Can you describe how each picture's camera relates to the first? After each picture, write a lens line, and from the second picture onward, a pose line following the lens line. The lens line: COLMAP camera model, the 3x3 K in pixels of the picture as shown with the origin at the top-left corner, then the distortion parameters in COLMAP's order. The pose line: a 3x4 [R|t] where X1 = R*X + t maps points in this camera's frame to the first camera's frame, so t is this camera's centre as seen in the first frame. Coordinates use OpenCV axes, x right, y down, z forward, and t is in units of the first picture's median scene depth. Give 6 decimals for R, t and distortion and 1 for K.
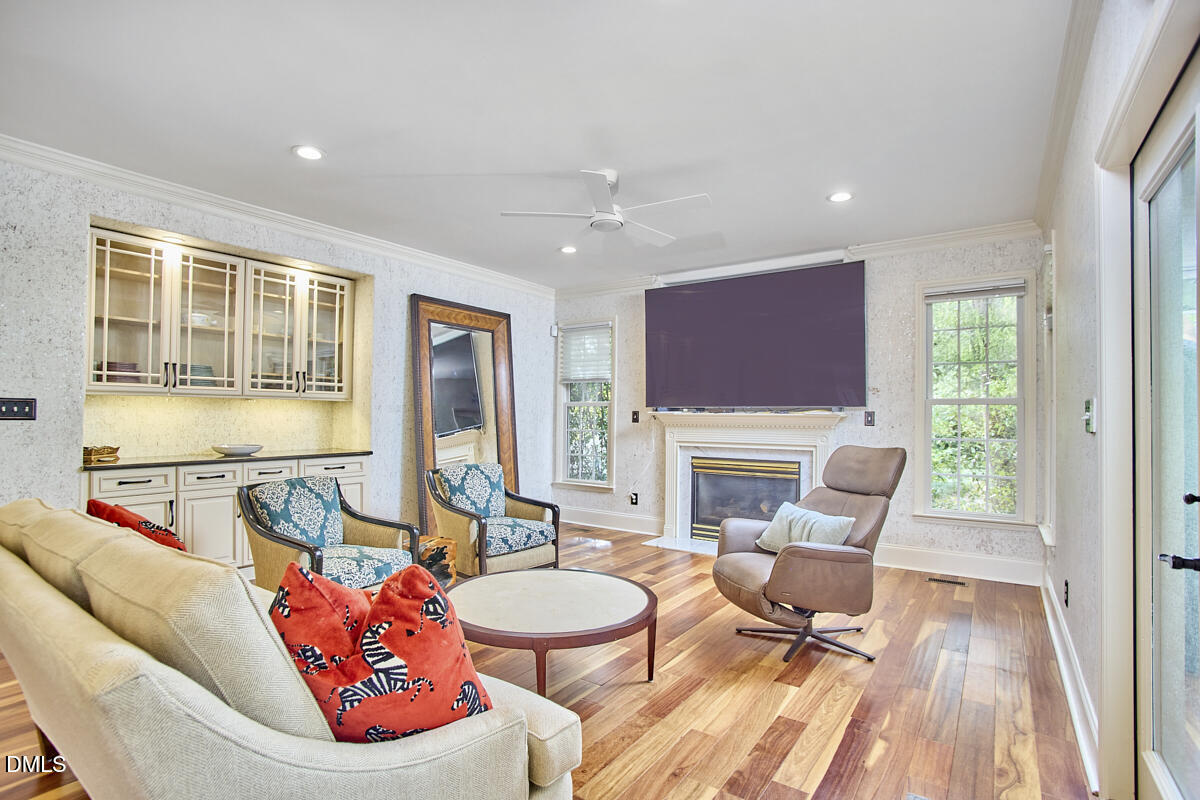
lens RADIAL K [[569.2, 0, 600.8], [0, 569.2, 404.8], [0, 0, 1]] dist [-0.003020, 0.002377]
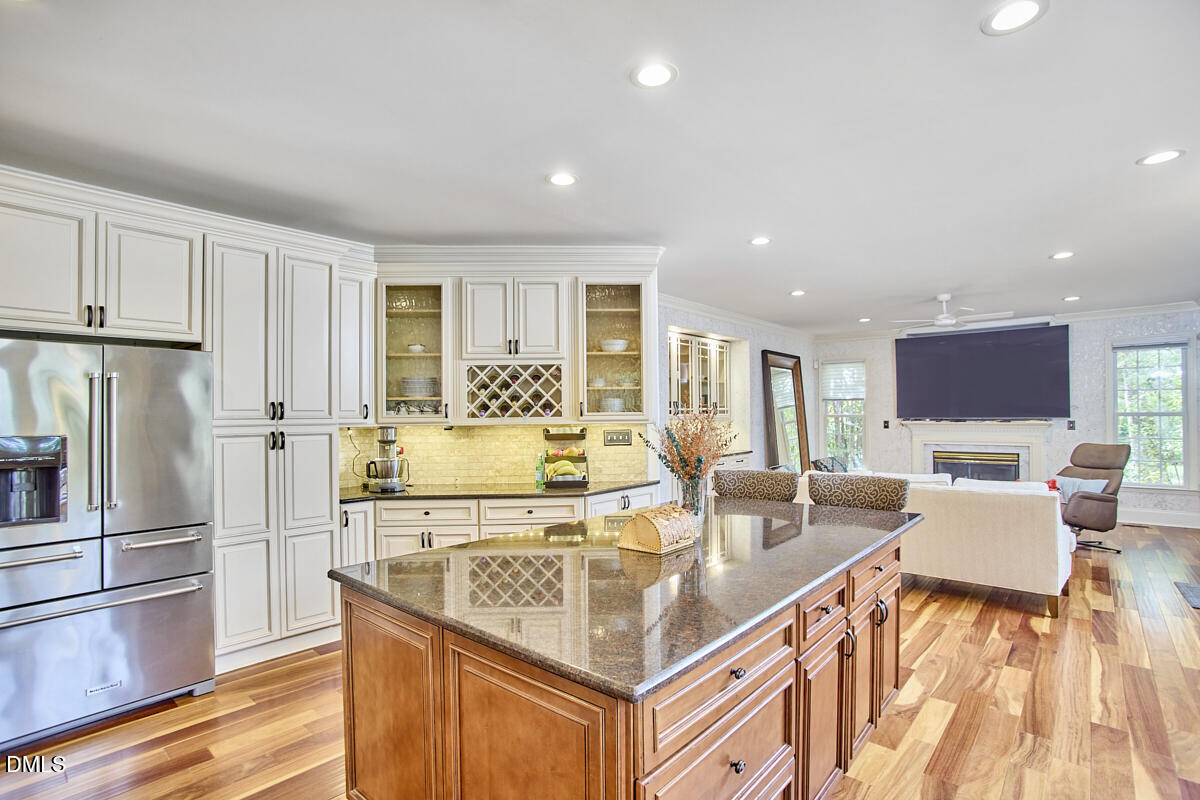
lens RADIAL K [[569.2, 0, 598.0], [0, 569.2, 407.9], [0, 0, 1]] dist [-0.003020, 0.002377]
pose [[0.995678, -0.010283, -0.092303, -0.666400], [0.010820, 0.999927, 0.005322, -0.045564], [0.092242, -0.006297, 0.995717, -0.658178]]
